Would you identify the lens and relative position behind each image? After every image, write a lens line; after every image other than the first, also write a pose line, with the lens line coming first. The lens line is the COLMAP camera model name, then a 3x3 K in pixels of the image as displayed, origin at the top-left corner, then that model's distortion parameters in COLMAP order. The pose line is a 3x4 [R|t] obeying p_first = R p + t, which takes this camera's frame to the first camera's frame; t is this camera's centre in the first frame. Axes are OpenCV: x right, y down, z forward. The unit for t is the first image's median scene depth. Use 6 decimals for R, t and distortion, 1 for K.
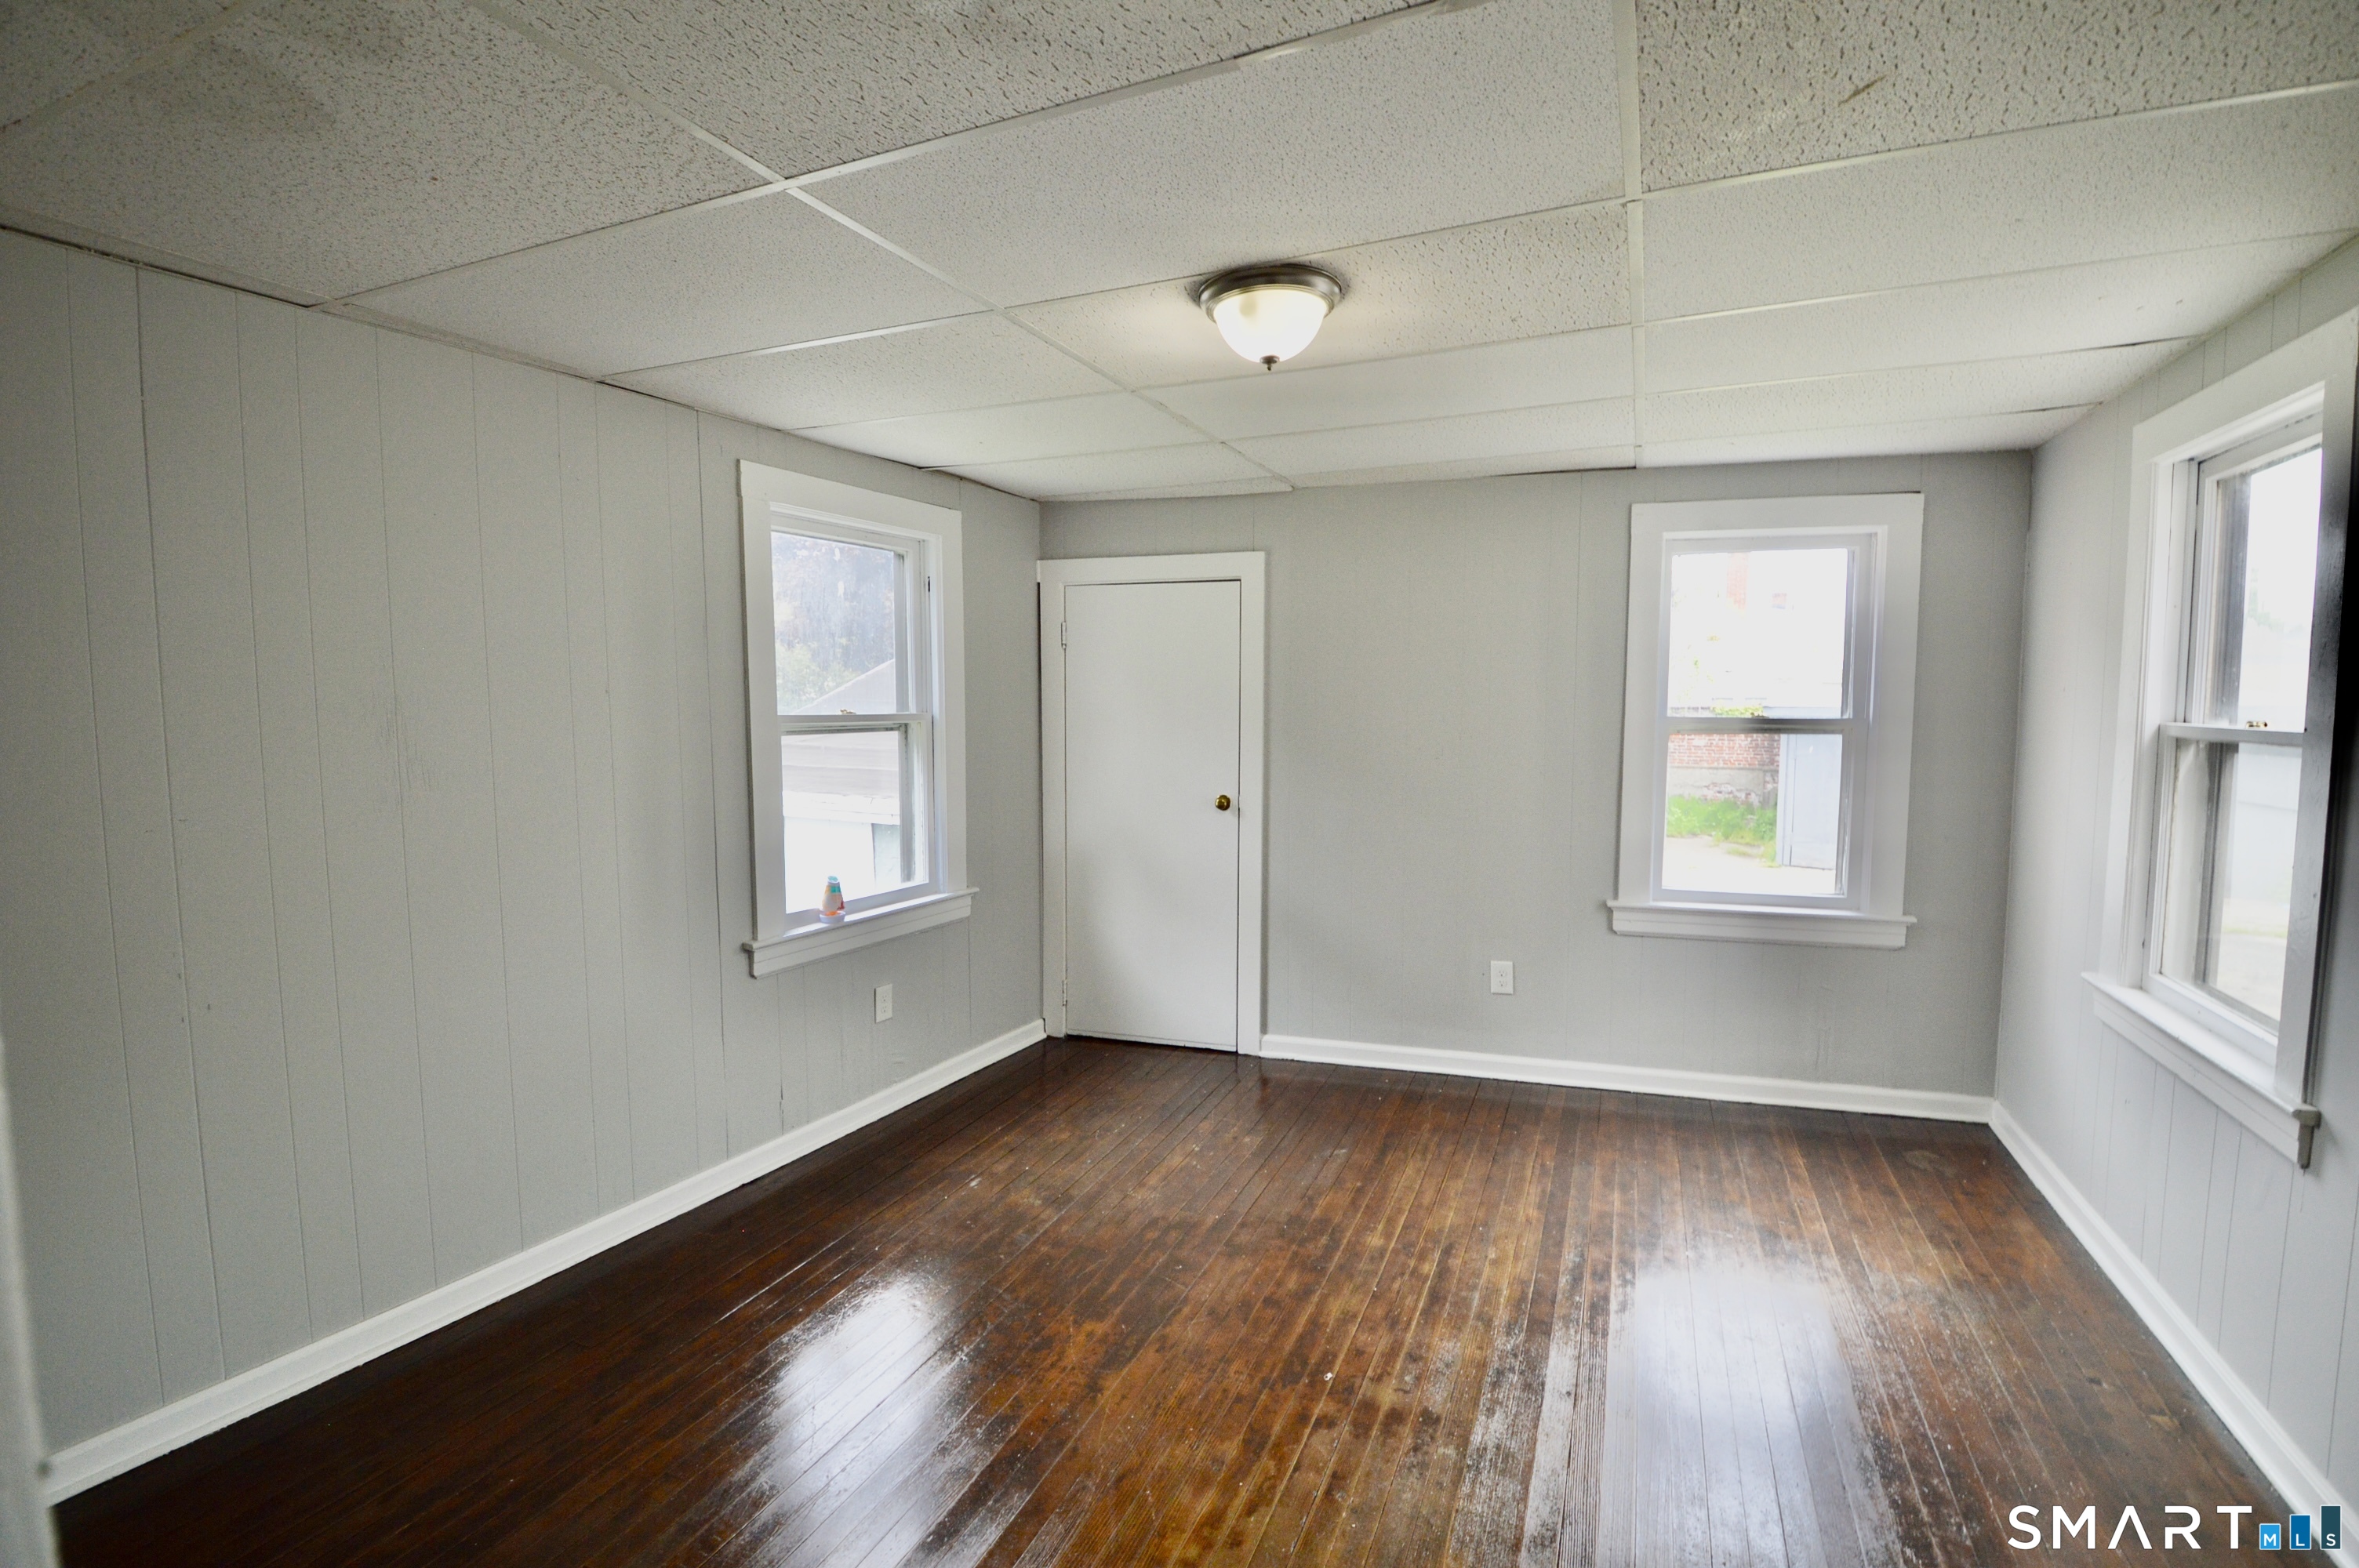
lens RADIAL K [[1089.8, 0, 1179.5], [0, 1089.8, 784.0], [0, 0, 1]] dist [0.001078, -0.000266]
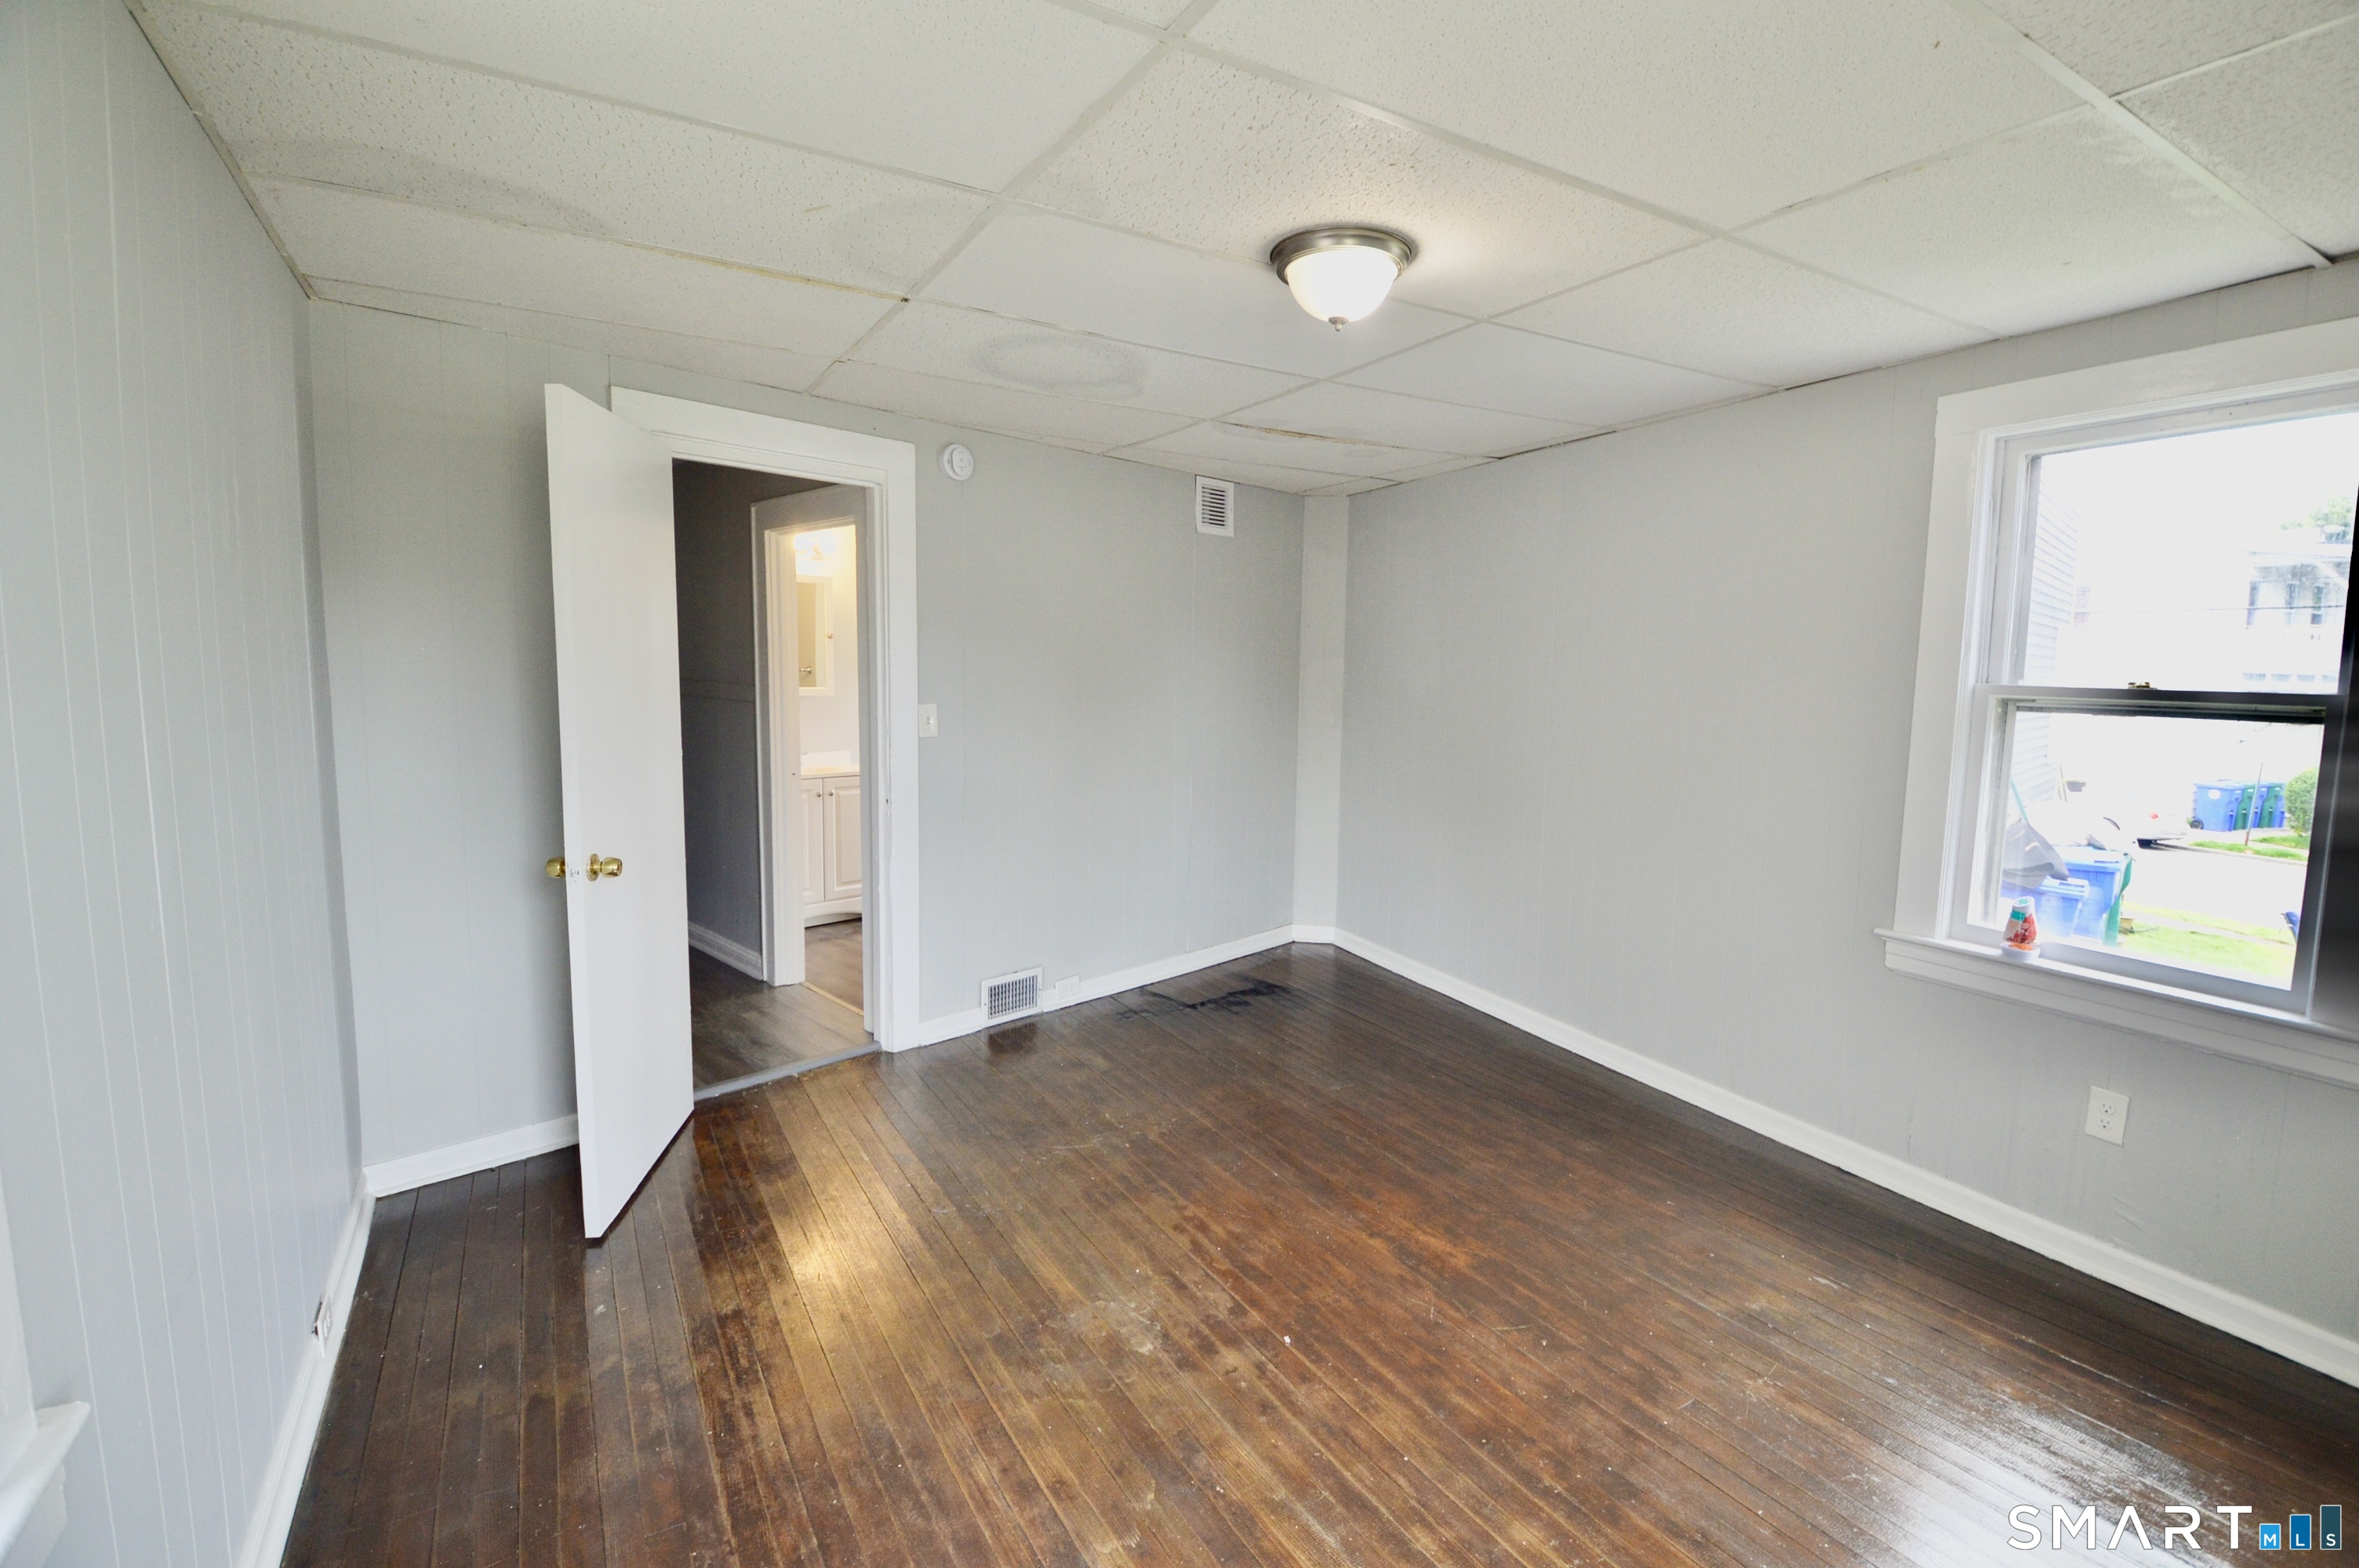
lens RADIAL K [[1089.8, 0, 1179.5], [0, 1089.8, 784.0], [0, 0, 1]] dist [0.001078, -0.000266]
pose [[-0.605569, 0.074409, -0.792306, 0.853927], [-0.077052, 0.985459, 0.151440, -0.085677], [0.792054, 0.152756, -0.591030, 1.297932]]
